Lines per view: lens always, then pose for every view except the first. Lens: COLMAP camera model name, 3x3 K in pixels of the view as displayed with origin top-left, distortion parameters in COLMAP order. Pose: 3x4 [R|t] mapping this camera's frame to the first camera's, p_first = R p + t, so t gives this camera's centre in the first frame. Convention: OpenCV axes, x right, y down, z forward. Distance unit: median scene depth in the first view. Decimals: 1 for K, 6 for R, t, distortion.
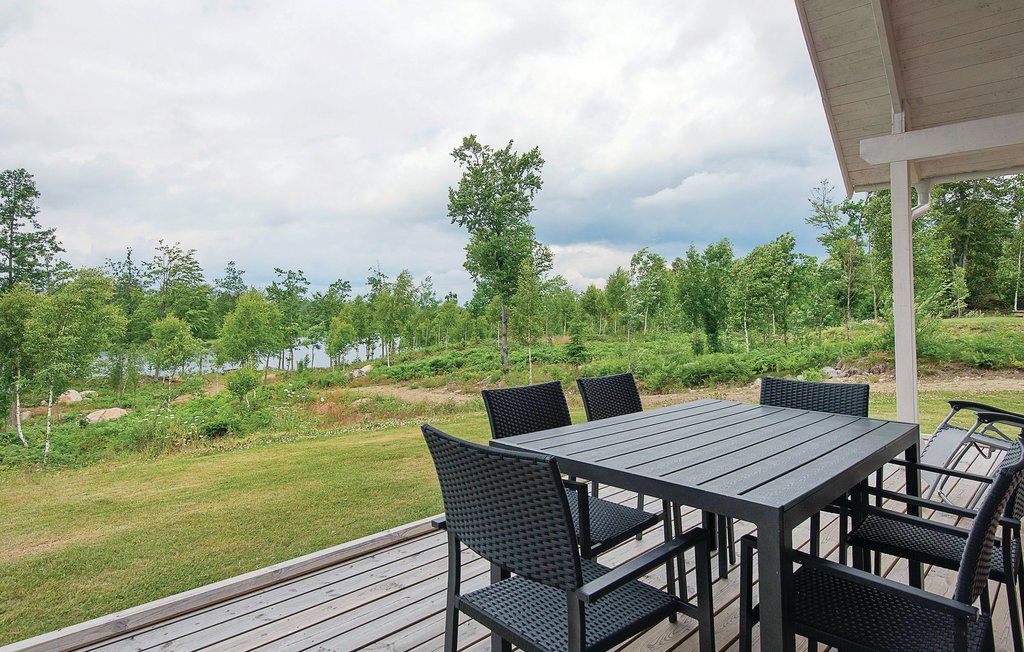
lens RADIAL K [[555.2, 0, 512.0], [0, 555.2, 326.0], [0, 0, 1]] dist [0.002771, 0.000181]
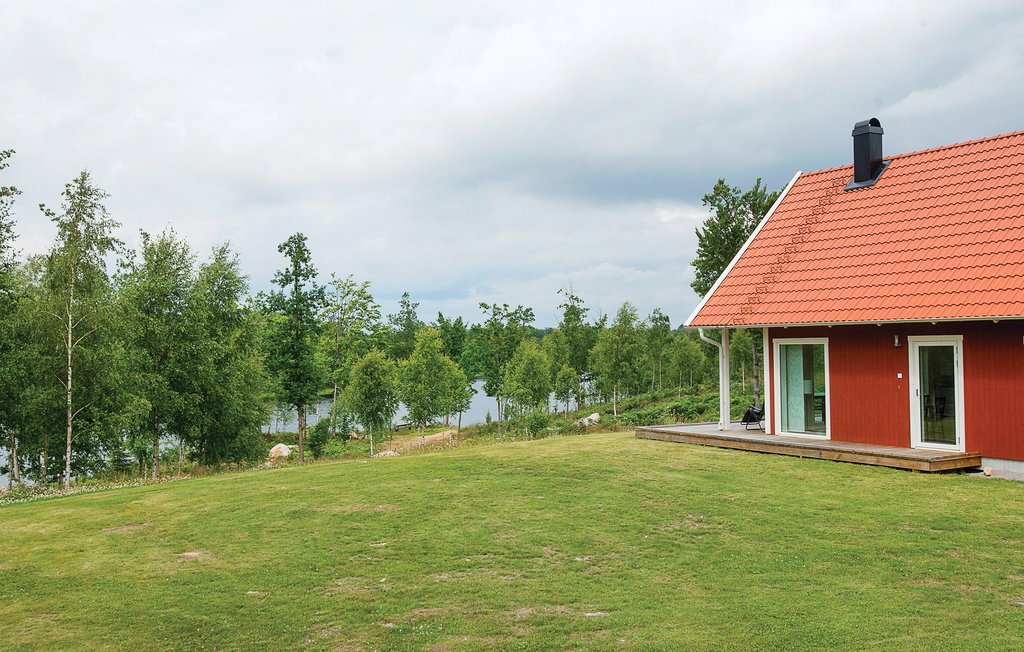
lens RADIAL K [[999.2, 0, 512.0], [0, 999.2, 326.0], [0, 0, 1]] dist [-0.000308, -0.000964]
pose [[0.974144, -0.033242, -0.223469, -0.021955], [0.025940, 0.999032, -0.035534, -0.011027], [0.224434, 0.028819, 0.974063, -0.435780]]
